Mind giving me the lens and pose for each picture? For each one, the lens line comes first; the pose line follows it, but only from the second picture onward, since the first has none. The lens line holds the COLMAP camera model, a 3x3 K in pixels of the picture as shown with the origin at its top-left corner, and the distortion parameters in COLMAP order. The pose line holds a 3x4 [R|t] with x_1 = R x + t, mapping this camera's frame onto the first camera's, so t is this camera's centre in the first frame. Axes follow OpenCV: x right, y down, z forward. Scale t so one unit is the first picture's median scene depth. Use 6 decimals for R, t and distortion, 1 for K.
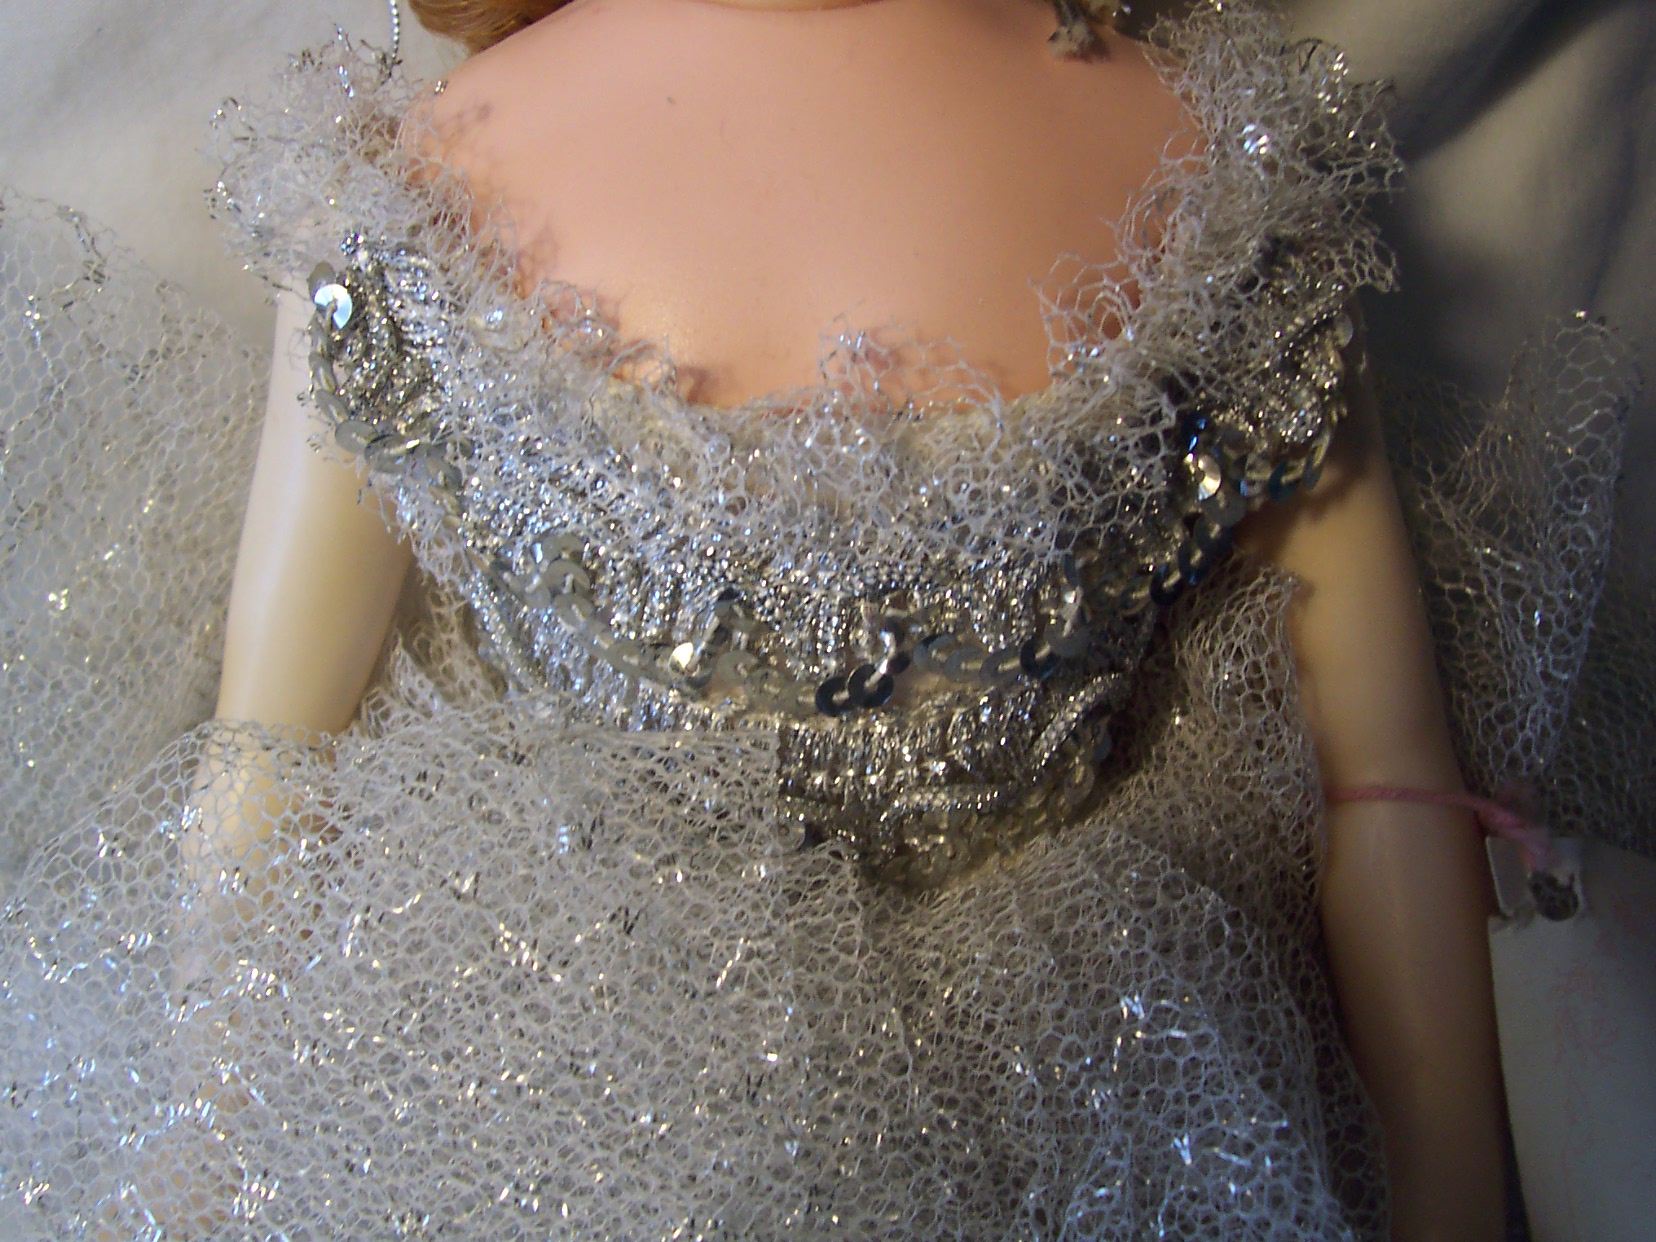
lens RADIAL K [[1806.1, 0, 828.0], [0, 1806.1, 621.0], [0, 0, 1]] dist [-0.150934, 0.116630]
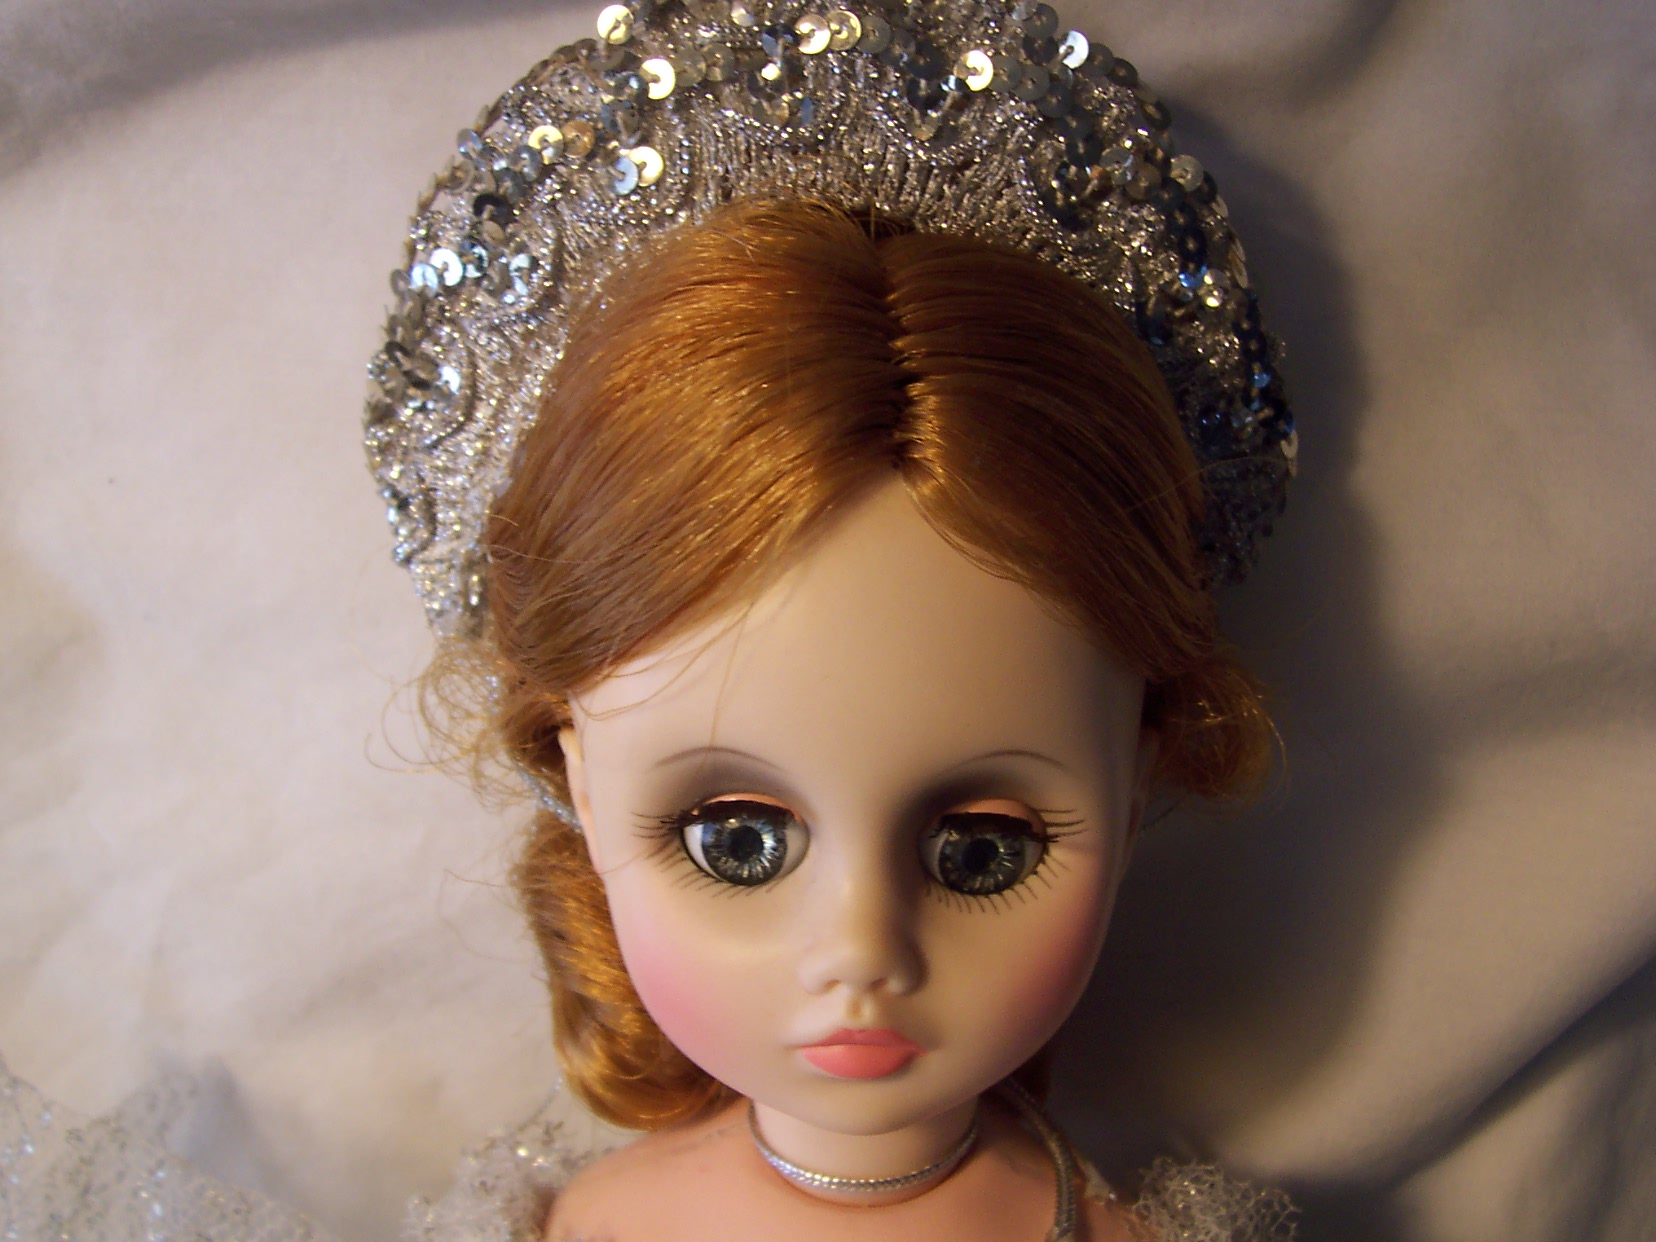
lens RADIAL K [[1806.1, 0, 828.0], [0, 1806.1, 621.0], [0, 0, 1]] dist [-0.150934, 0.116630]
pose [[0.989763, 0.073636, -0.122260, 0.094399], [-0.097821, 0.973773, -0.205421, -0.485146], [0.103927, 0.215277, 0.971007, -0.382230]]
